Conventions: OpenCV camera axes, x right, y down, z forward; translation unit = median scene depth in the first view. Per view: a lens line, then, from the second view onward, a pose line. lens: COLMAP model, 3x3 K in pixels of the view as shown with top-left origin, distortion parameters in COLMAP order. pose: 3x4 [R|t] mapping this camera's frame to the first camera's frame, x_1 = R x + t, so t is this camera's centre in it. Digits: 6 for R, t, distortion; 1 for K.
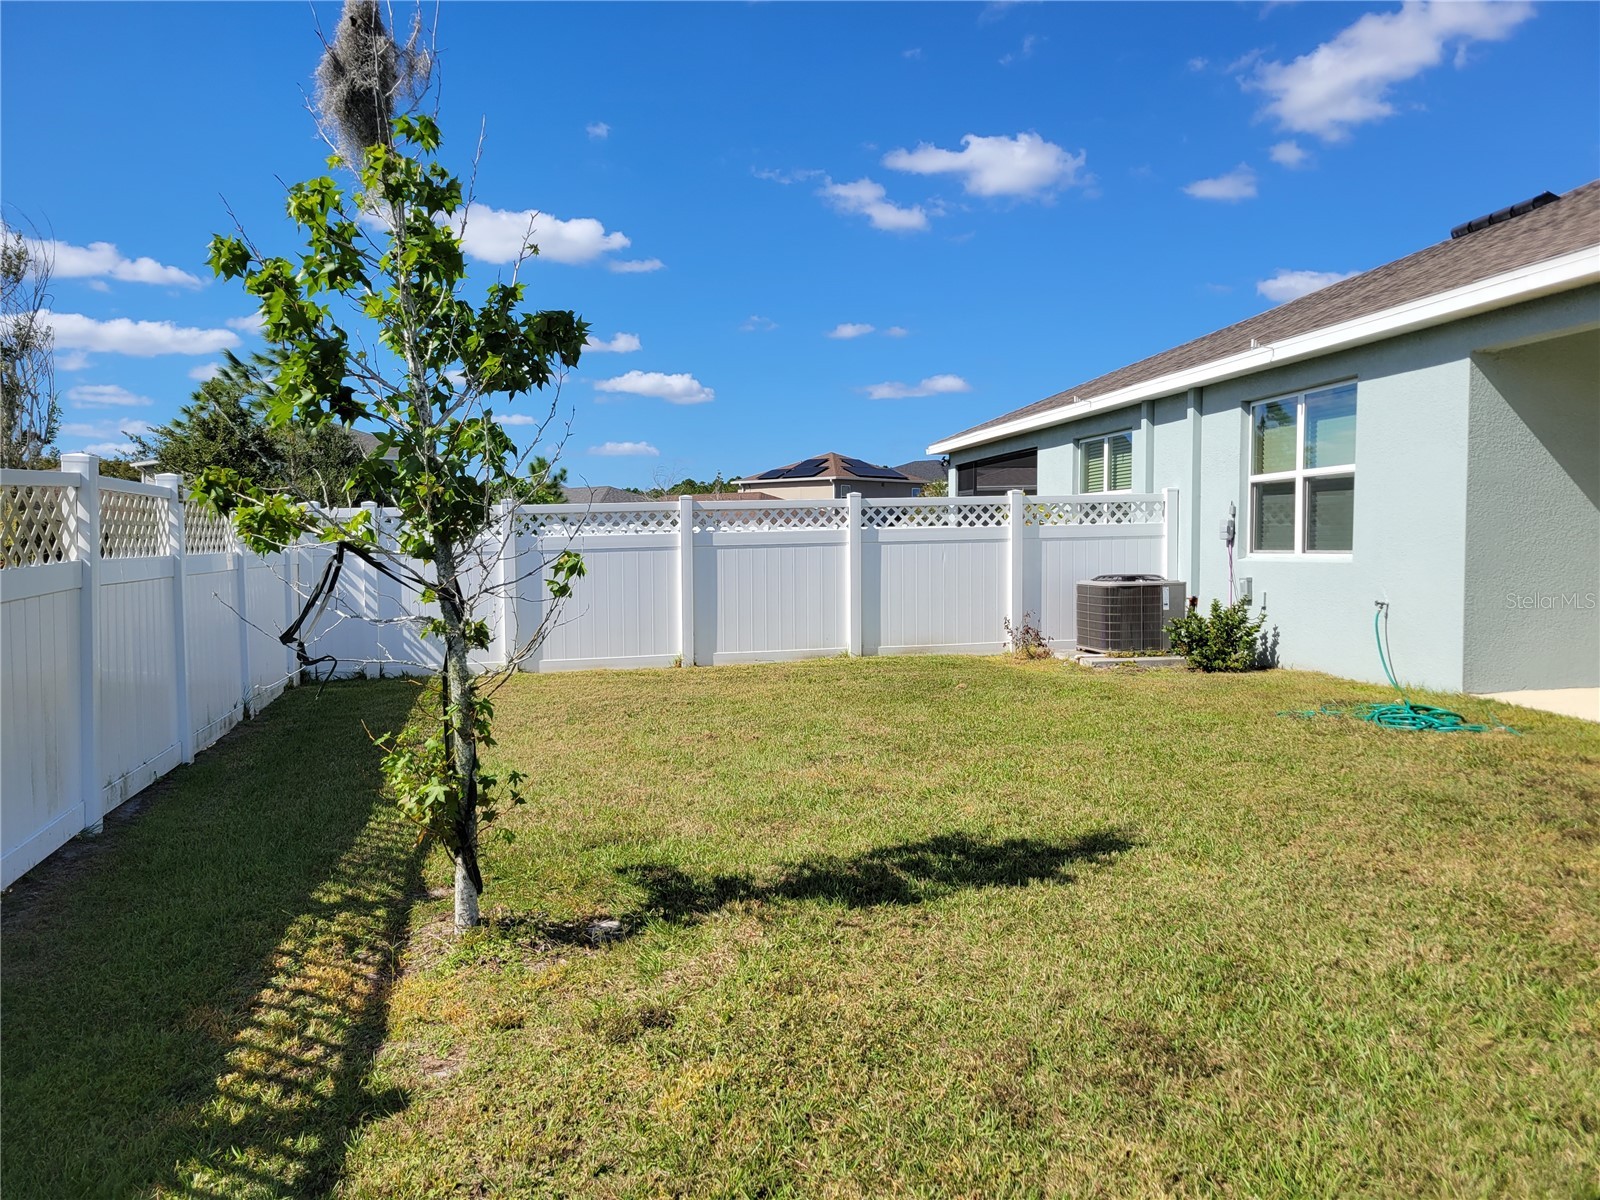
lens RADIAL K [[1212.3, 0, 797.7], [0, 1212.3, 585.7], [0, 0, 1]] dist [0.033312, -0.012306]
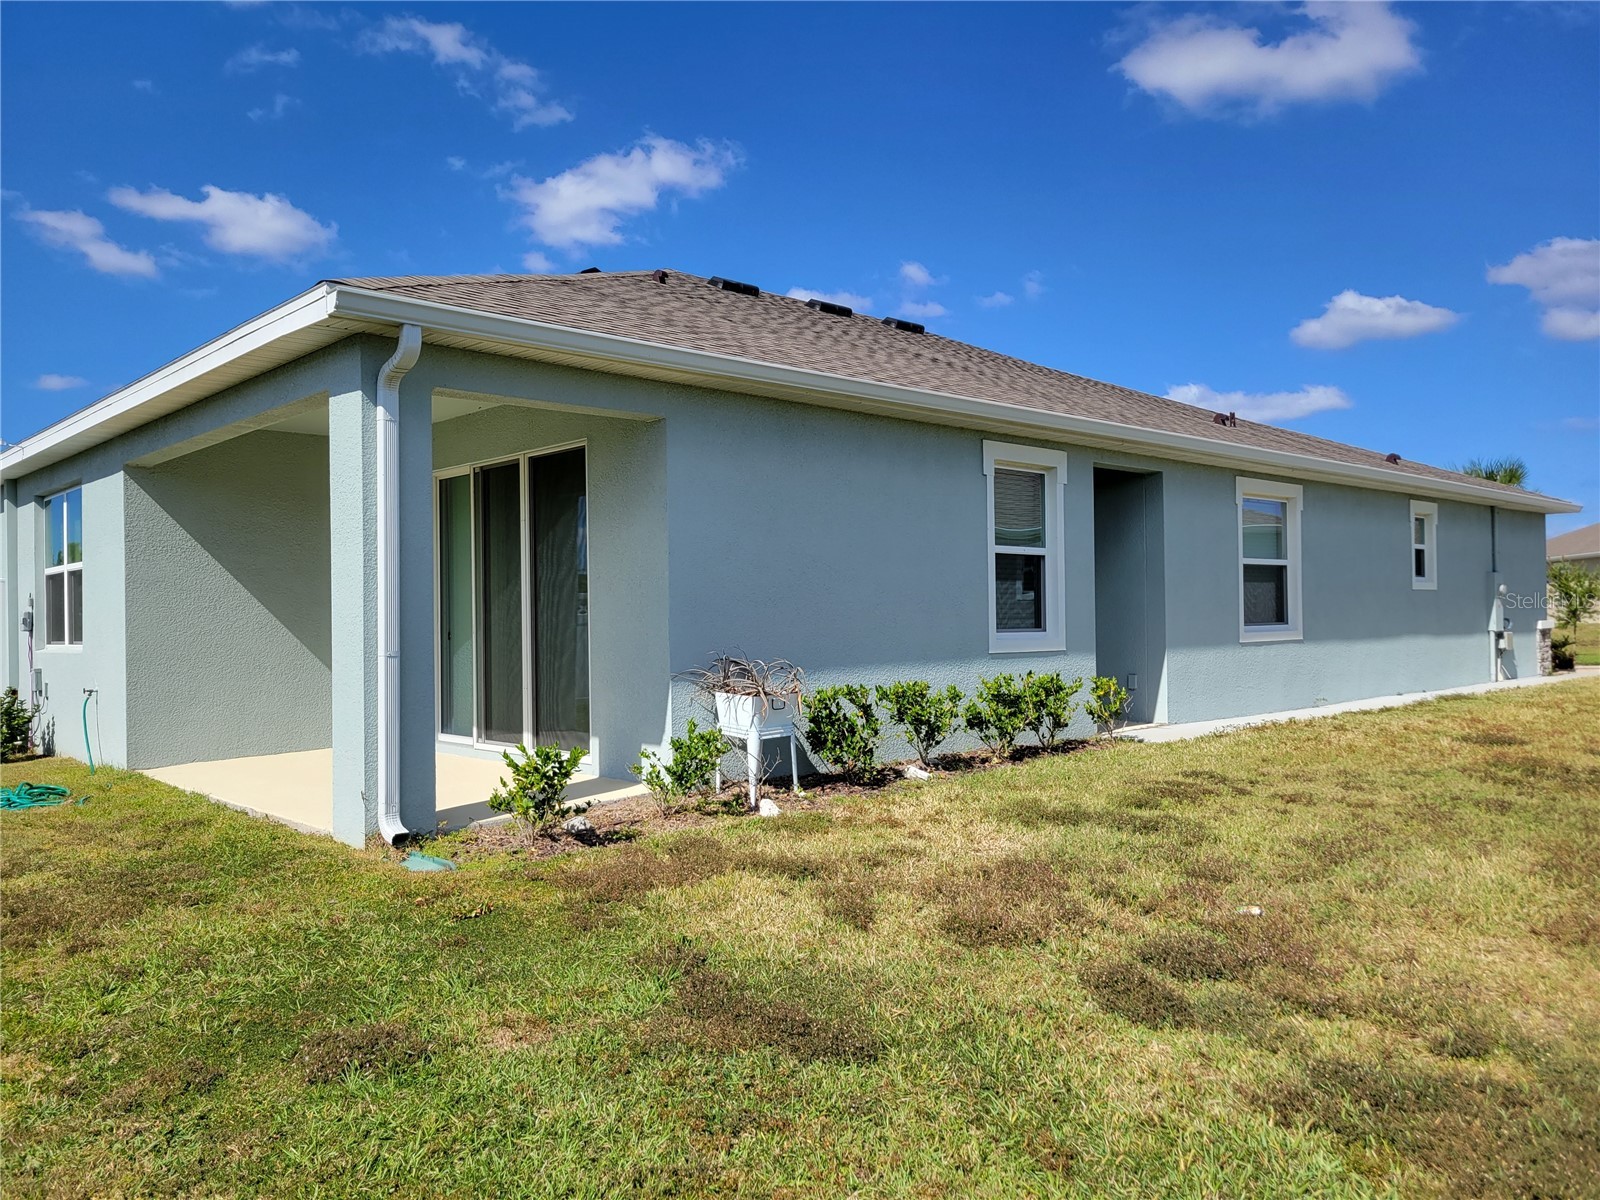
lens RADIAL K [[1217.1, 0, 800.0], [0, 1217.1, 600.0], [0, 0, 1]] dist [-0.000824, -0.007407]
pose [[0.830431, 0.004809, 0.557101, 0.375410], [0.025862, 0.998552, -0.047170, 0.001237], [-0.556521, 0.053579, 0.829104, -0.225439]]
